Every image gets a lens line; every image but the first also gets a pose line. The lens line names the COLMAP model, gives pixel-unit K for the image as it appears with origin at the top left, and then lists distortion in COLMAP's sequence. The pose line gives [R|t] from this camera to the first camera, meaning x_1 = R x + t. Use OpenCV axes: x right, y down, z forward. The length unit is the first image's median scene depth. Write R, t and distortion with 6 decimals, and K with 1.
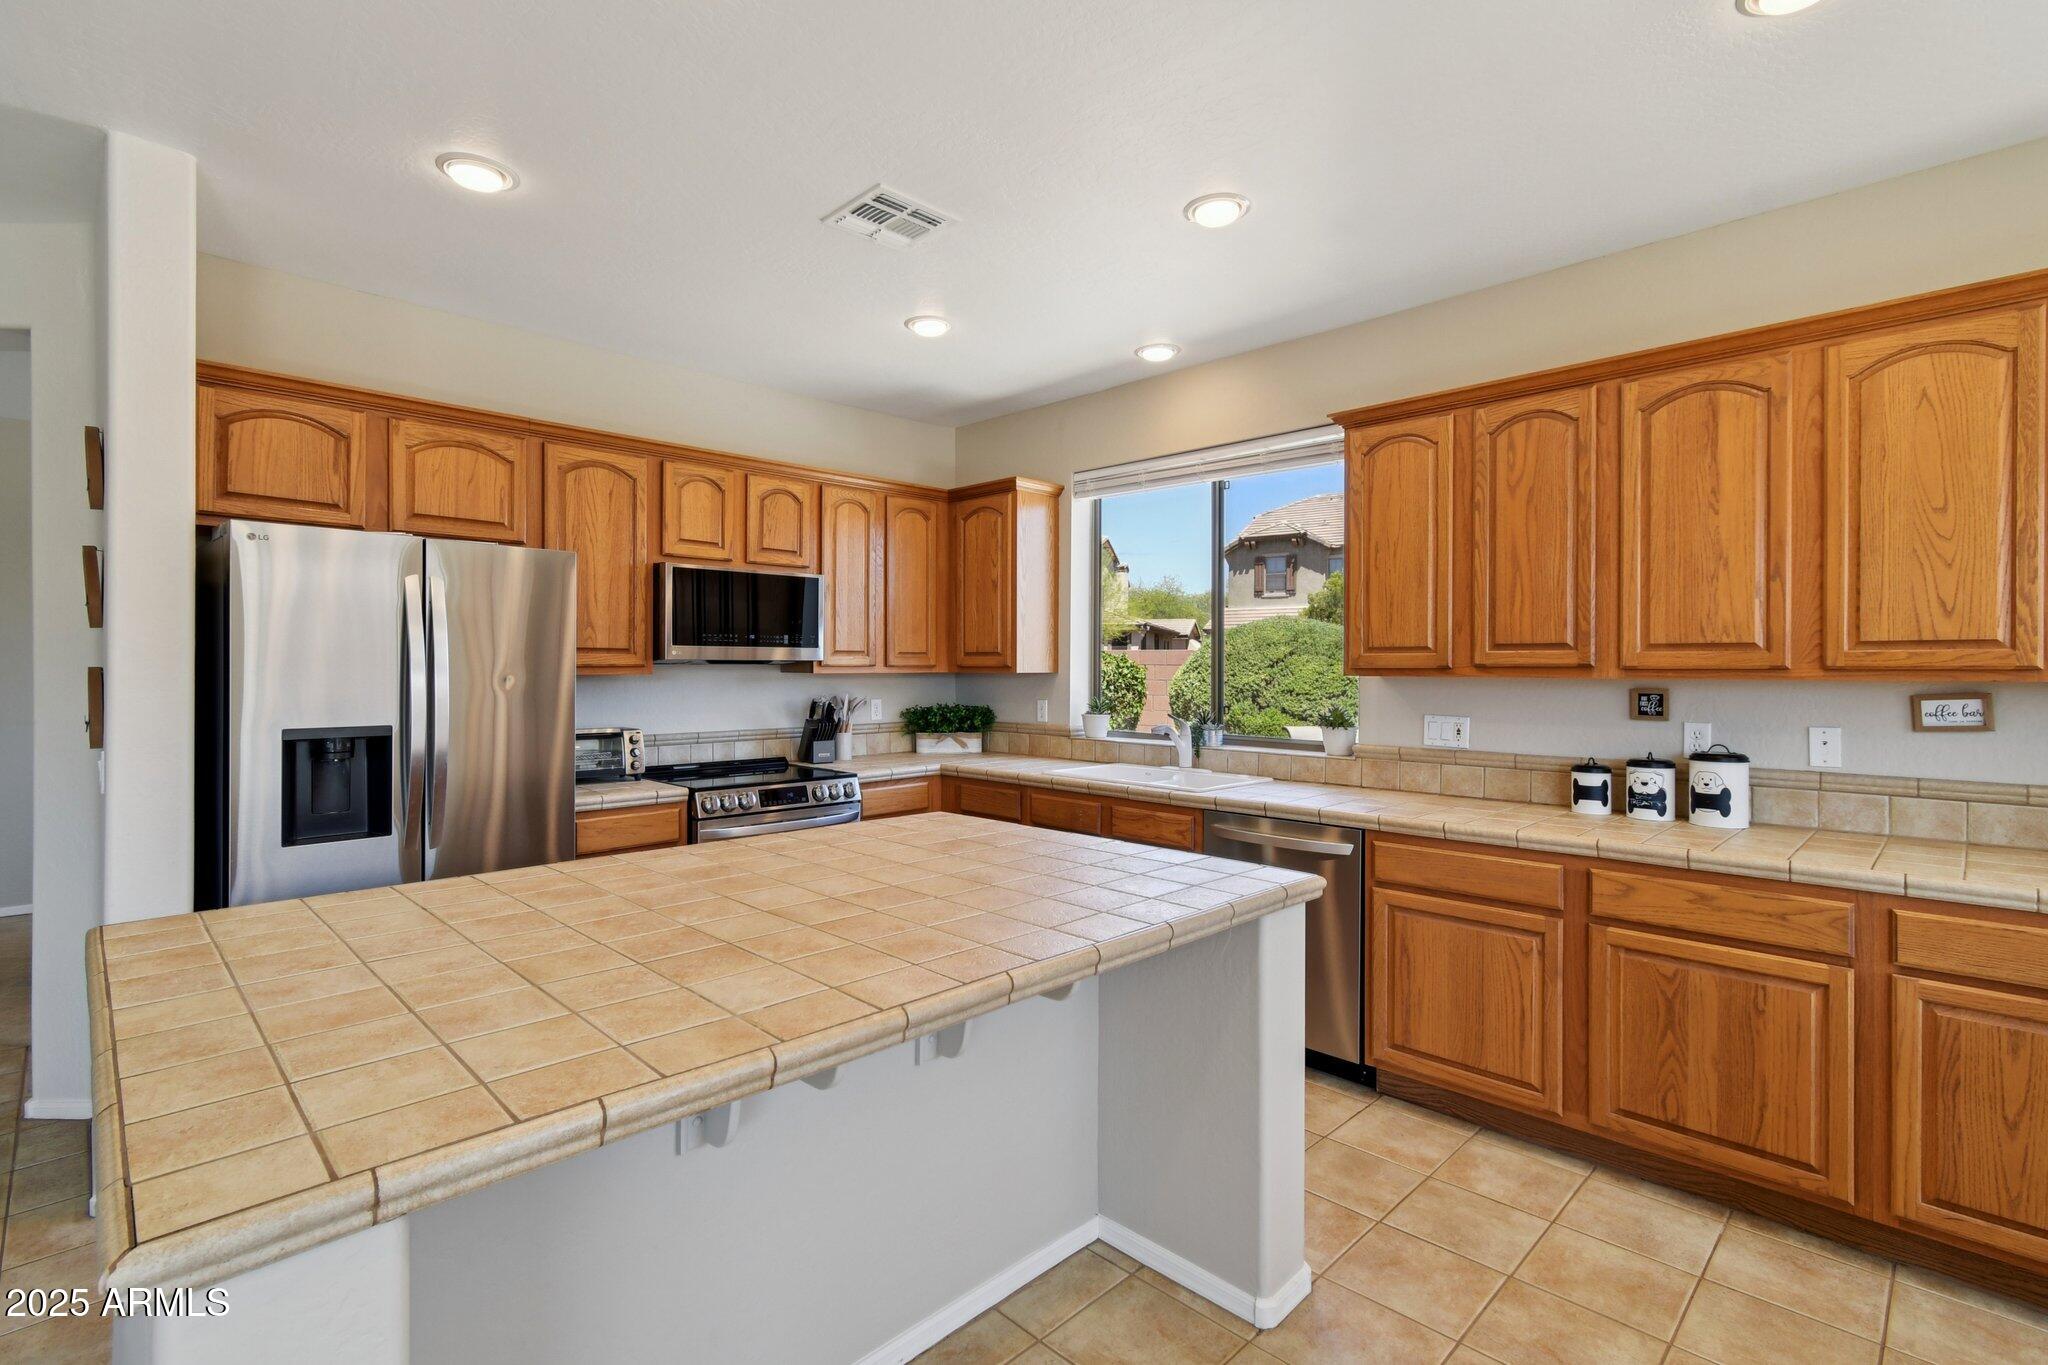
lens RADIAL K [[948.4, 0, 1017.3], [0, 948.4, 671.6], [0, 0, 1]] dist [0.002552, -0.001497]
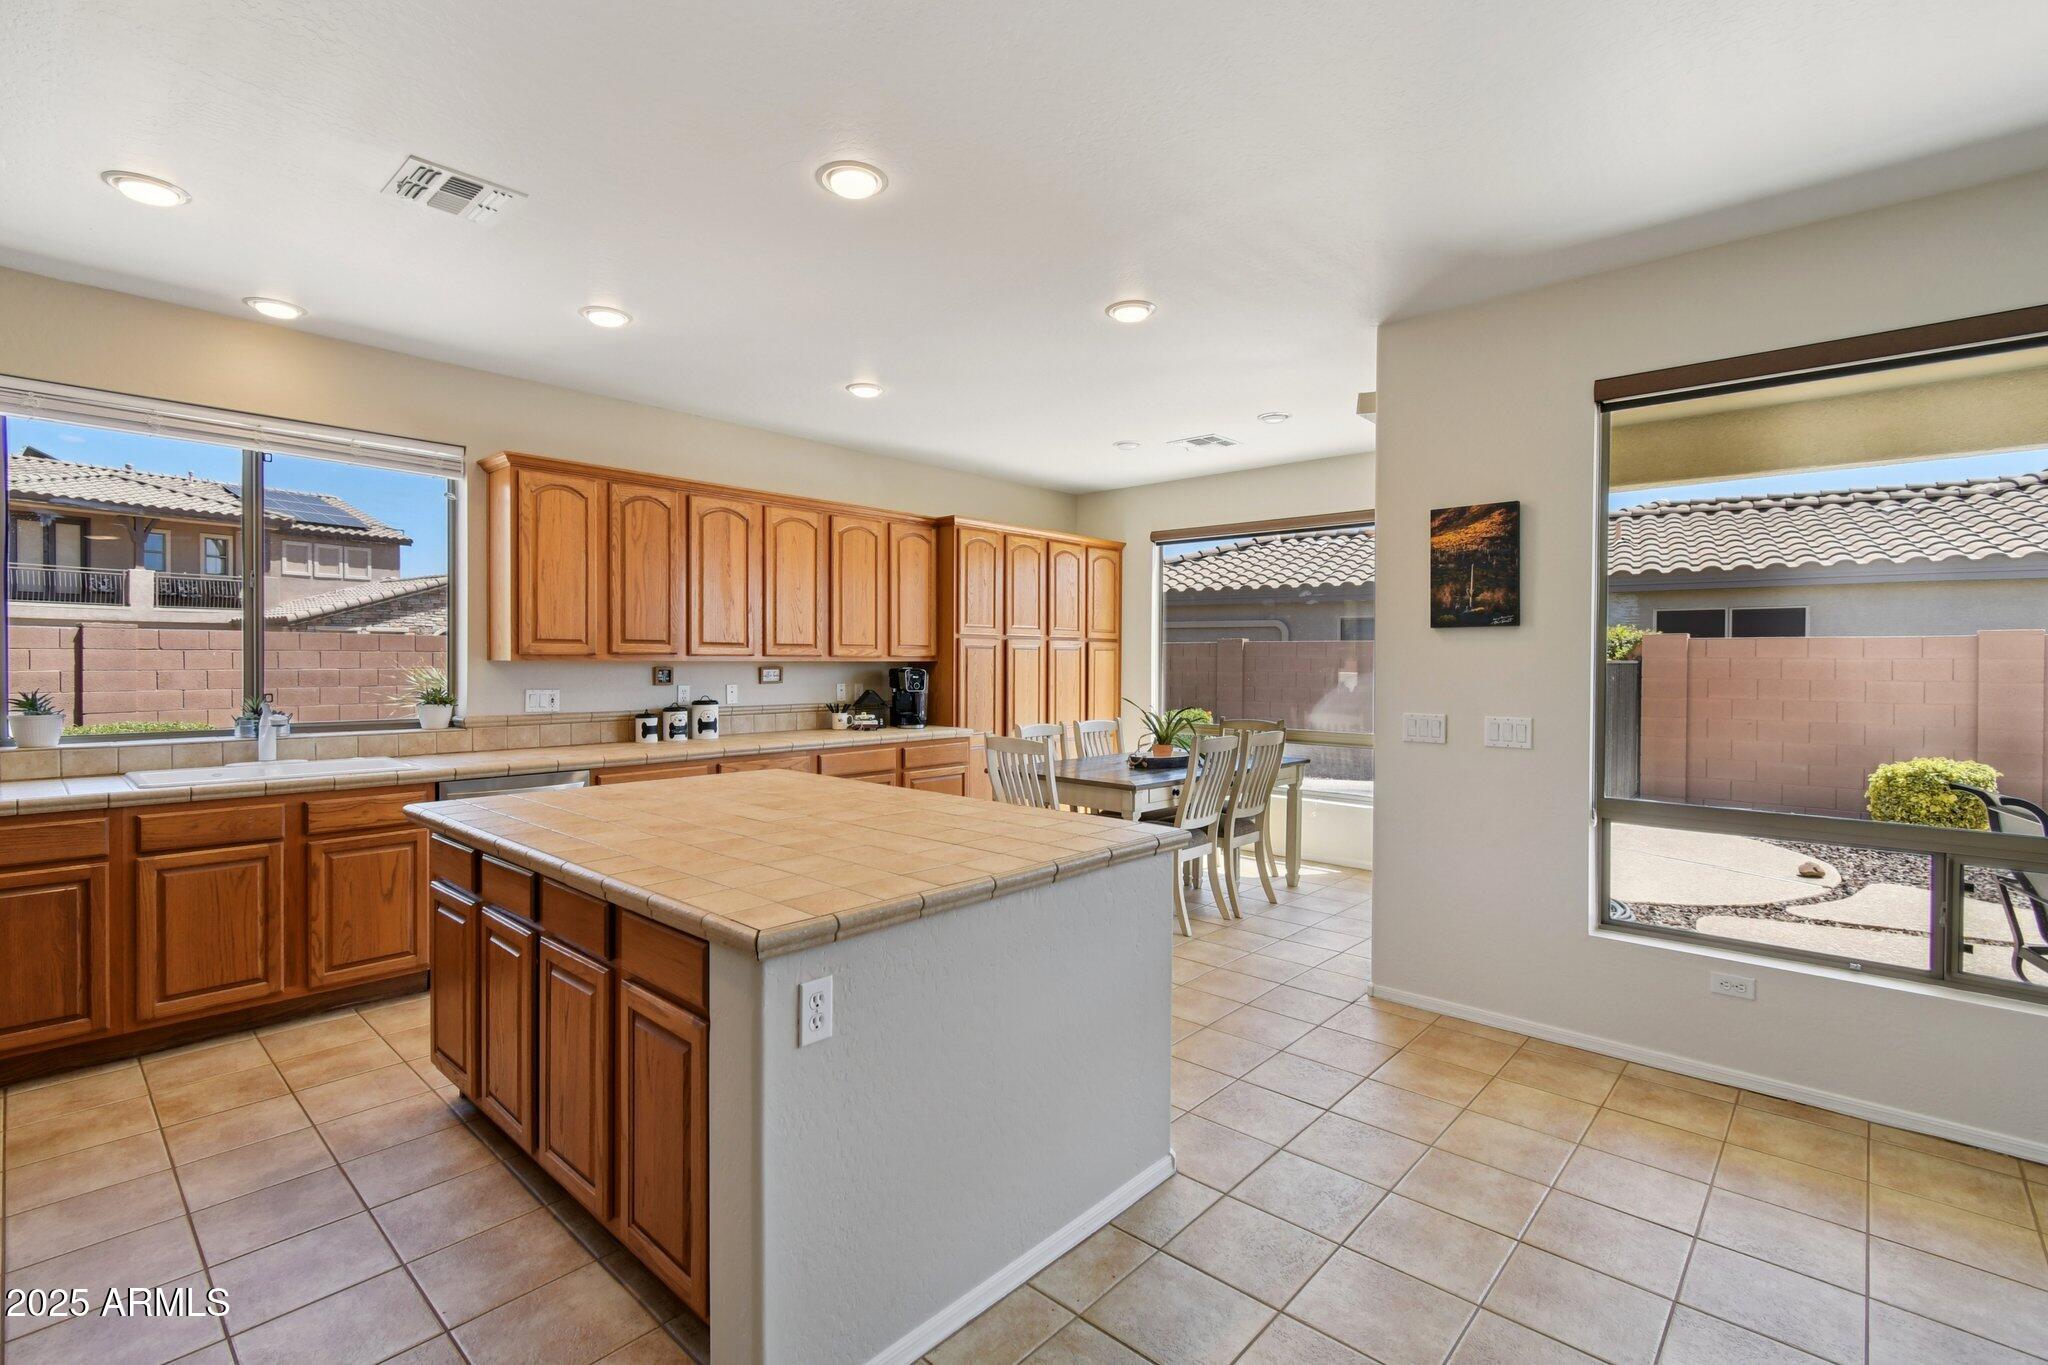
lens RADIAL K [[927.9, 0, 1021.9], [0, 927.9, 668.3], [0, 0, 1]] dist [0.003892, 0.000416]
pose [[-0.050928, -0.014269, 0.998600, -1.093876], [-0.002328, 0.999897, 0.014168, -0.004991], [-0.998700, -0.001603, -0.050956, 0.450589]]
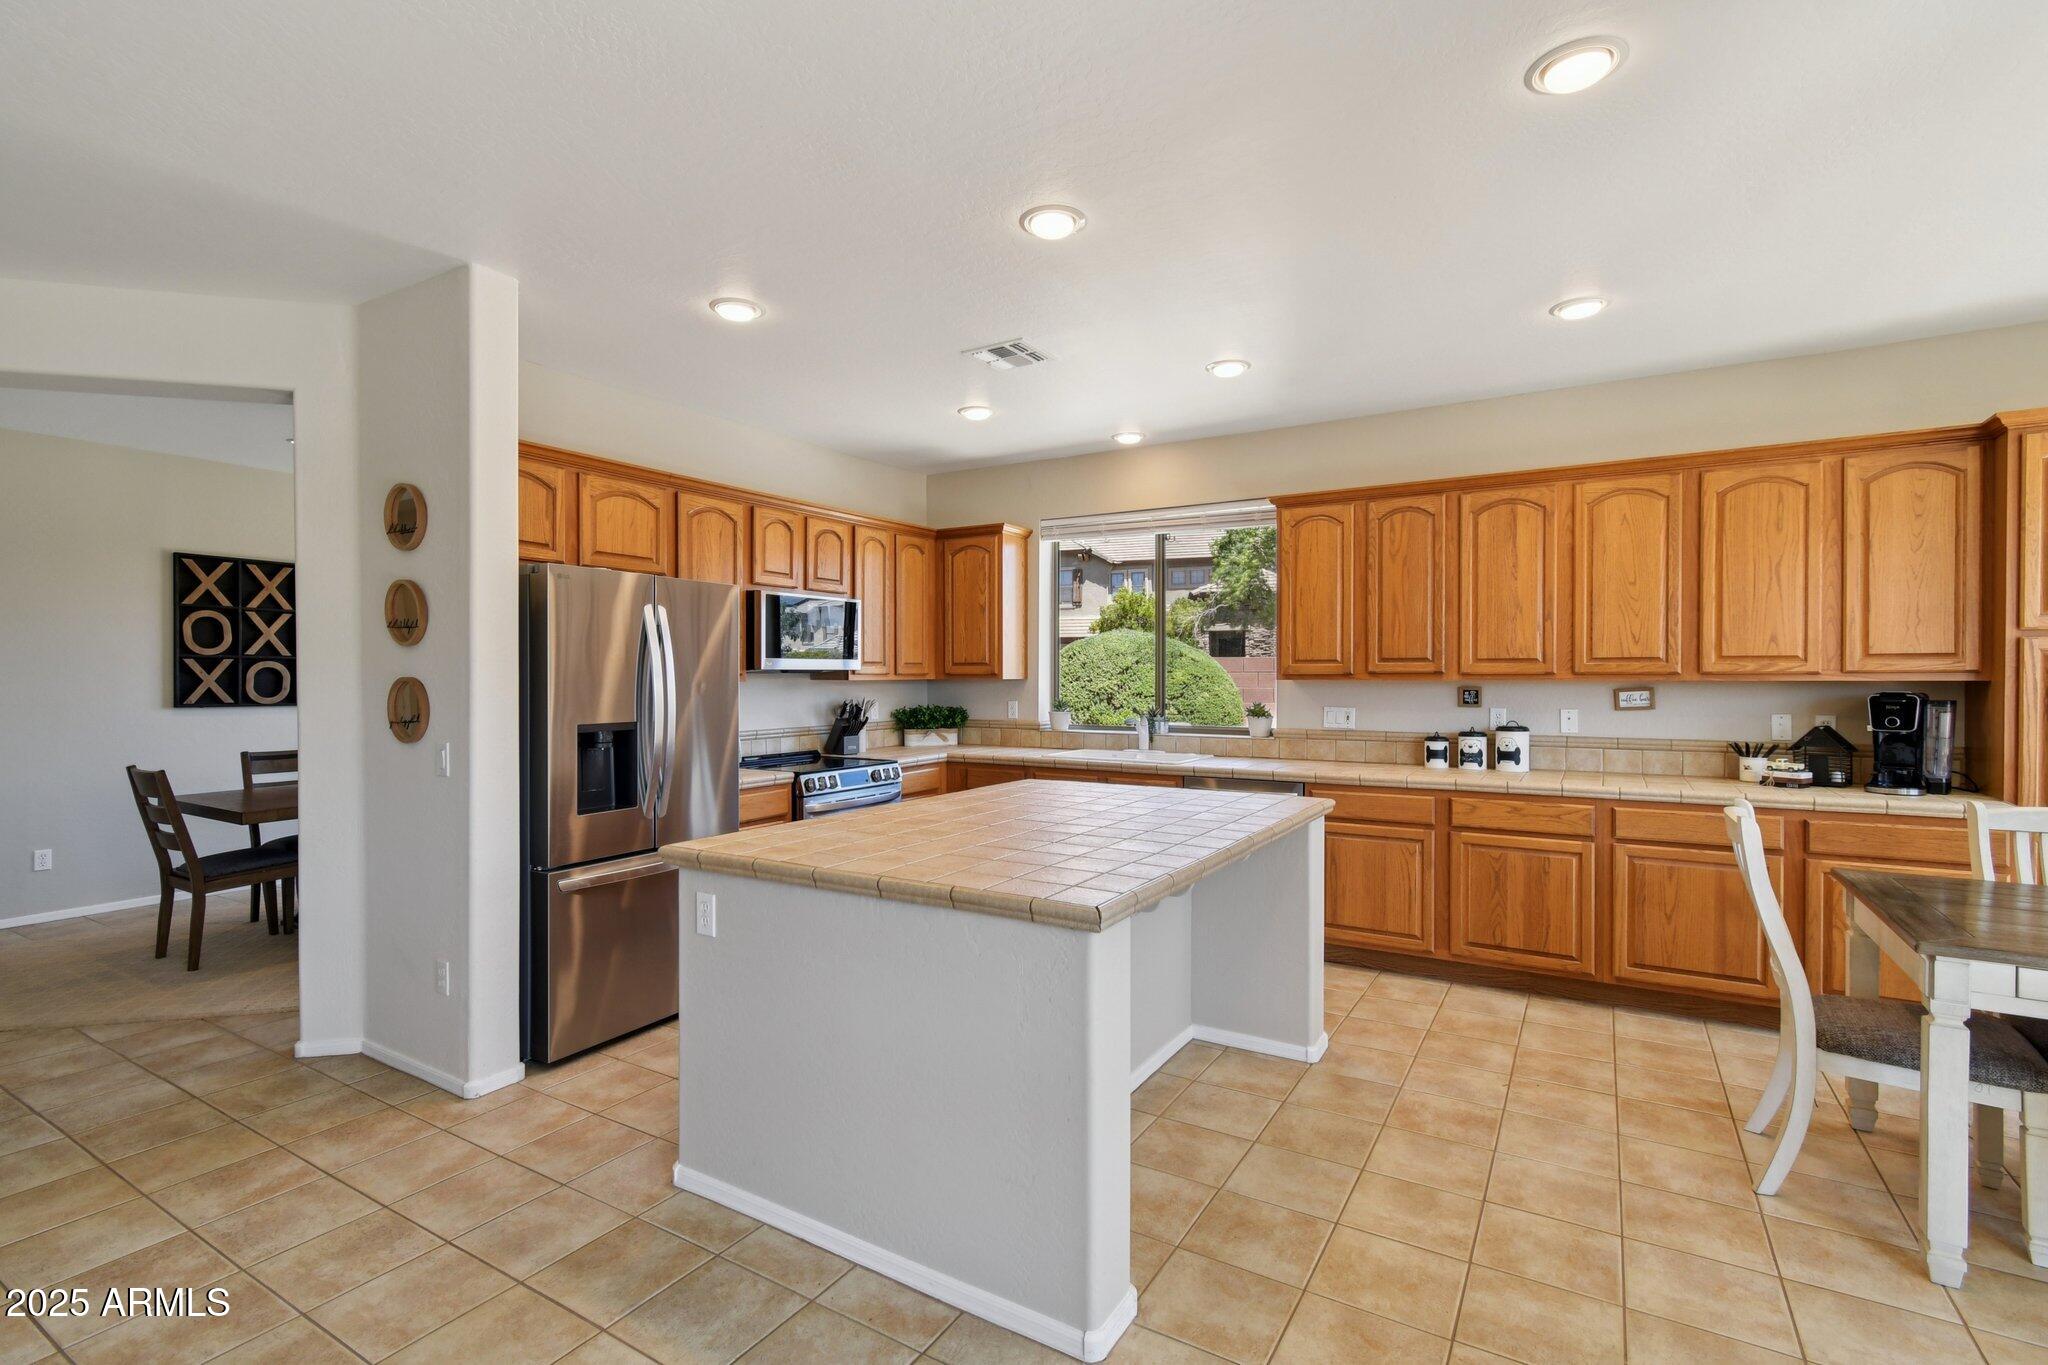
lens RADIAL K [[953.9, 0, 1009.1], [0, 953.9, 686.9], [0, 0, 1]] dist [-0.000375, 0.000204]
pose [[0.972256, -0.006619, 0.233824, -0.455617], [0.004641, 0.999949, 0.009007, 0.000504], [-0.233872, -0.007672, 0.972237, -0.362987]]
